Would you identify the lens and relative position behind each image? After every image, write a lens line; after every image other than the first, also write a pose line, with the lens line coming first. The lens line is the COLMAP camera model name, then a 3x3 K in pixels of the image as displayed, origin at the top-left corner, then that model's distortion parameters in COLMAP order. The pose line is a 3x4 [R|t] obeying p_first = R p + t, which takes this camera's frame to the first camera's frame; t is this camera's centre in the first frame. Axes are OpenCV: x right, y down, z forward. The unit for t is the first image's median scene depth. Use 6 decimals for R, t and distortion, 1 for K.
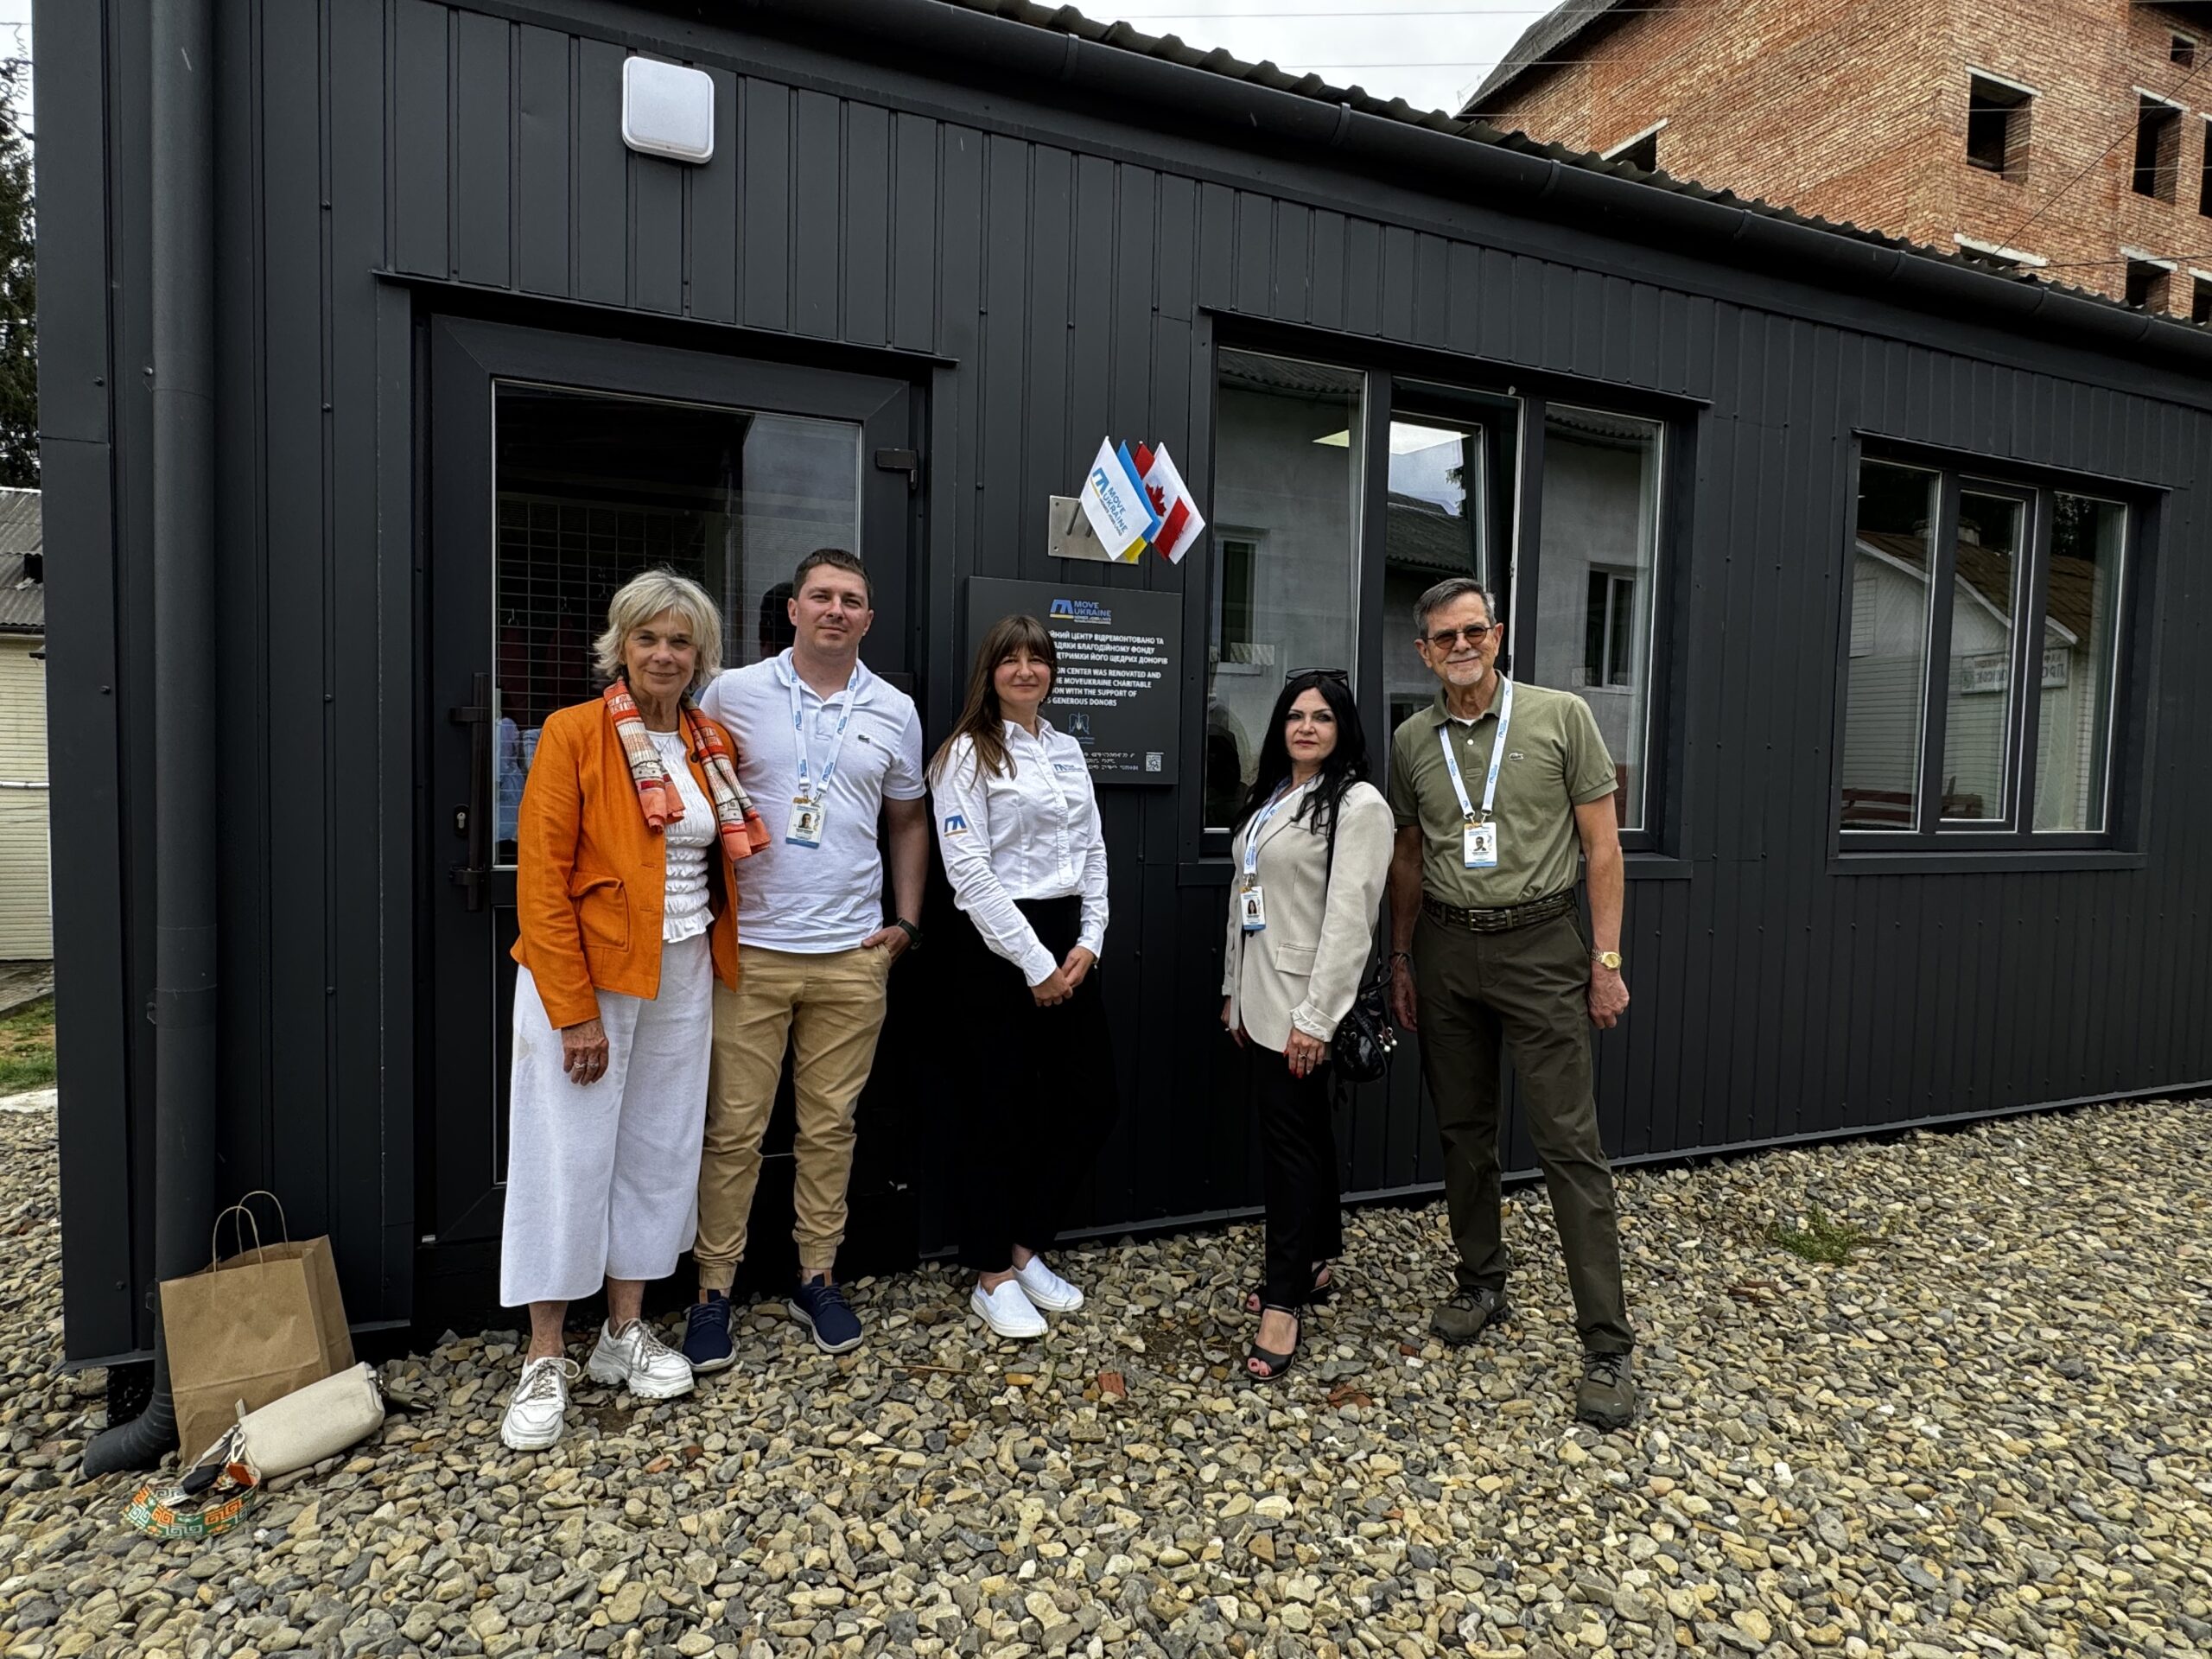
lens RADIAL K [[1221.8, 0, 1106.0], [0, 1221.8, 829.5], [0, 0, 1]] dist [-0.000318, -0.001055]
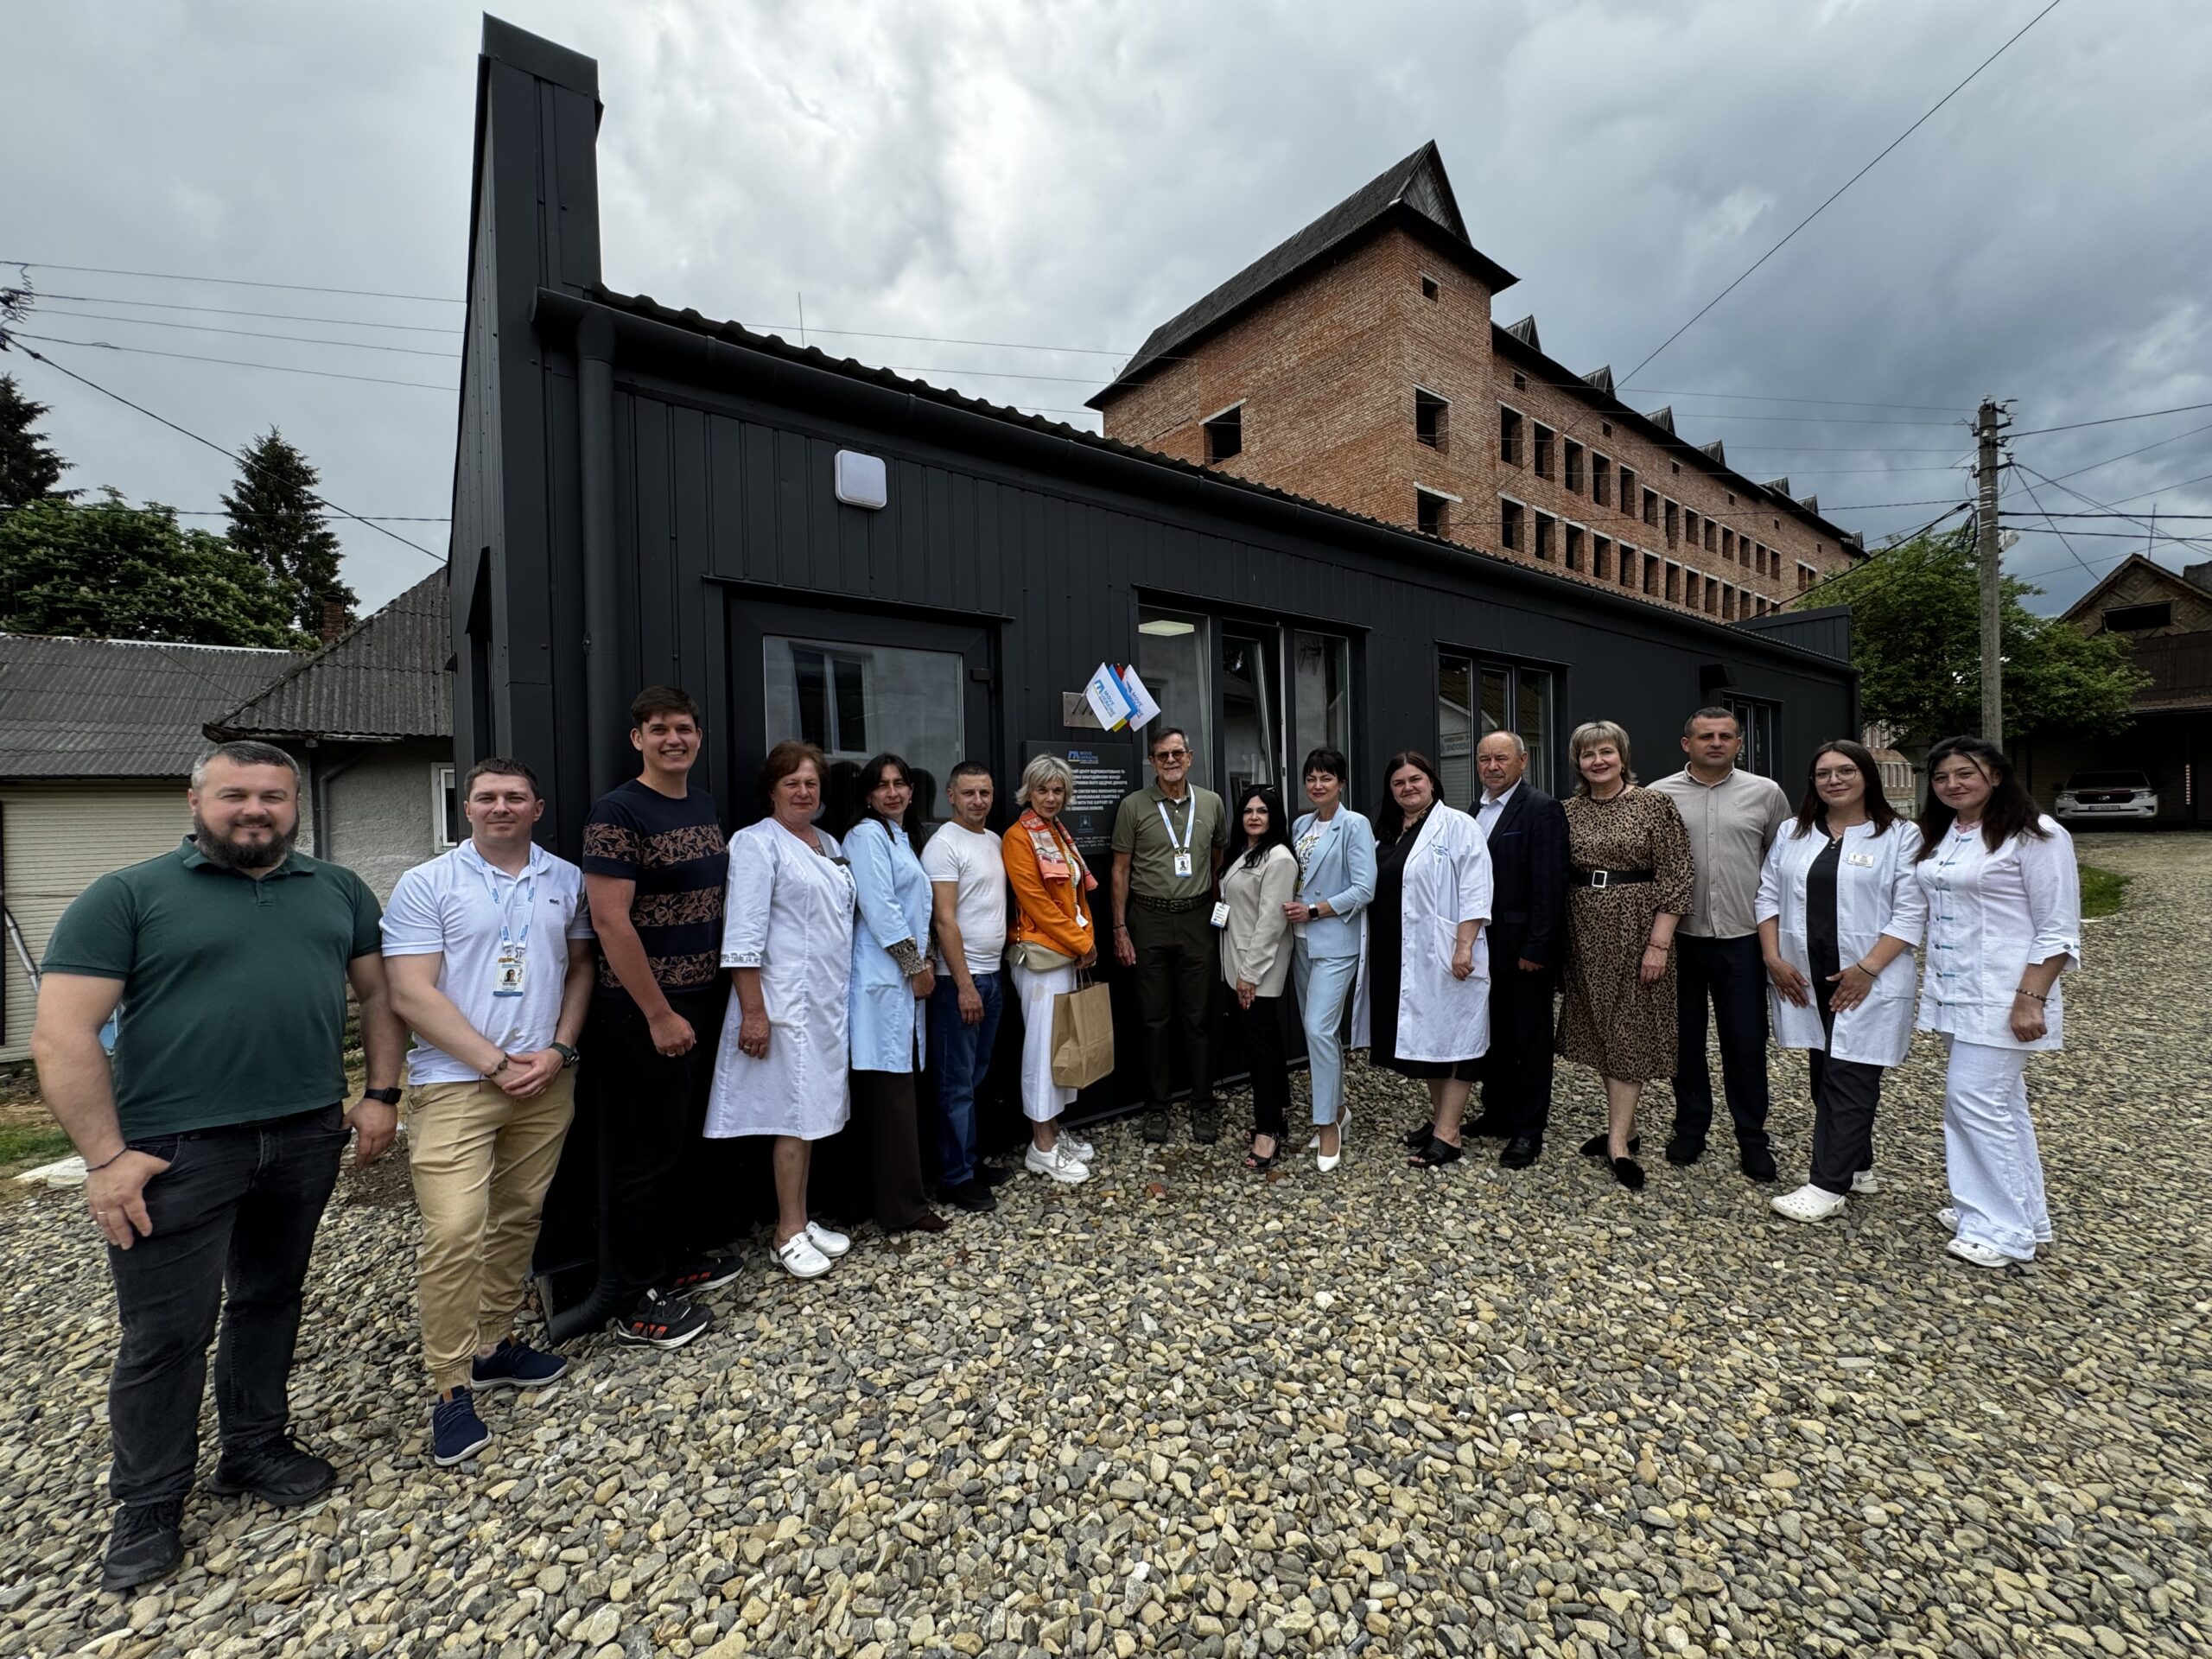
lens RADIAL K [[879.2, 0, 1106.0], [0, 879.2, 829.5], [0, 0, 1]] dist [0.000686, 0.000395]
pose [[0.965042, -0.052728, 0.256738, -0.333066], [0.062650, 0.997566, -0.030614, -0.036494], [-0.254499, 0.045628, 0.965996, -0.232336]]
